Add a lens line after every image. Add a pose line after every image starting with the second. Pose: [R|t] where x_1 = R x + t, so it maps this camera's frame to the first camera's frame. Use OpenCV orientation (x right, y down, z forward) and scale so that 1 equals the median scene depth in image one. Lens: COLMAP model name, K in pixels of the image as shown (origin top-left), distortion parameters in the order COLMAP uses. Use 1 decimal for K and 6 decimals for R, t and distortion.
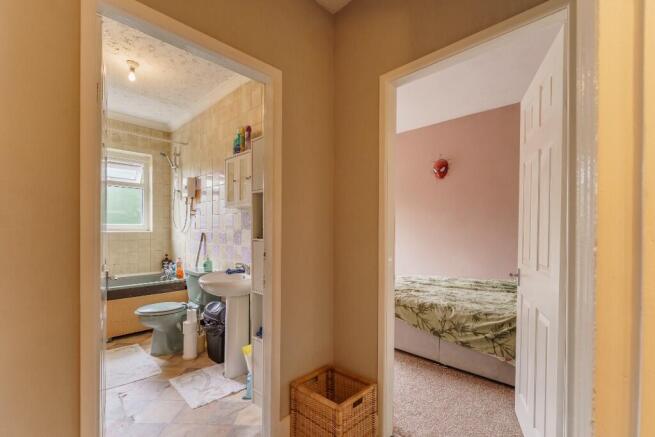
lens RADIAL K [[291.0, 0, 323.6], [0, 291.0, 223.8], [0, 0, 1]] dist [0.001341, -0.000340]
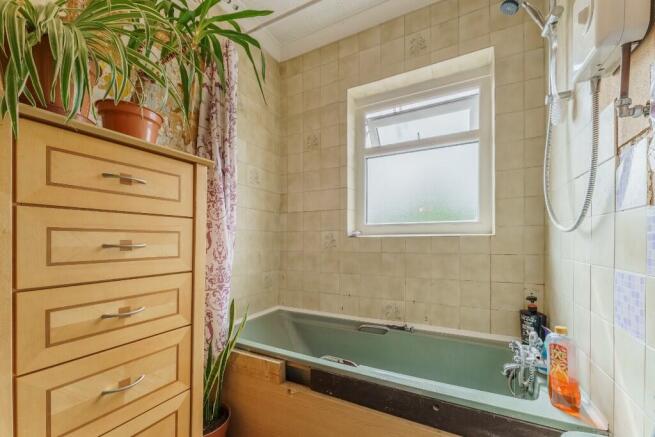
lens RADIAL K [[267.5, 0, 319.7], [0, 267.5, 243.0], [0, 0, 1]] dist [0.001325, -0.000087]
pose [[0.276006, 0.004151, -0.961147, -0.325215], [0.016722, 0.999819, 0.009120, 0.033588], [0.961011, -0.018589, 0.275886, 0.728029]]
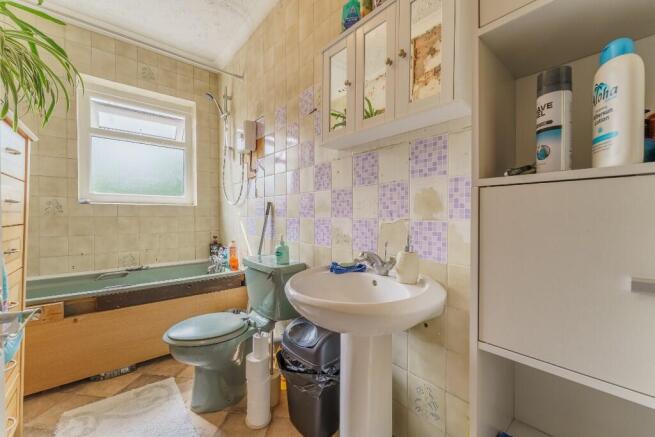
lens RADIAL K [[267.5, 0, 328.2], [0, 267.5, 216.6], [0, 0, 1]] dist [0.001325, -0.000087]
pose [[0.995759, -0.000012, -0.092005, -0.208499], [0.001698, 0.999832, 0.018246, 0.047390], [0.091989, -0.018325, 0.995591, 0.381829]]
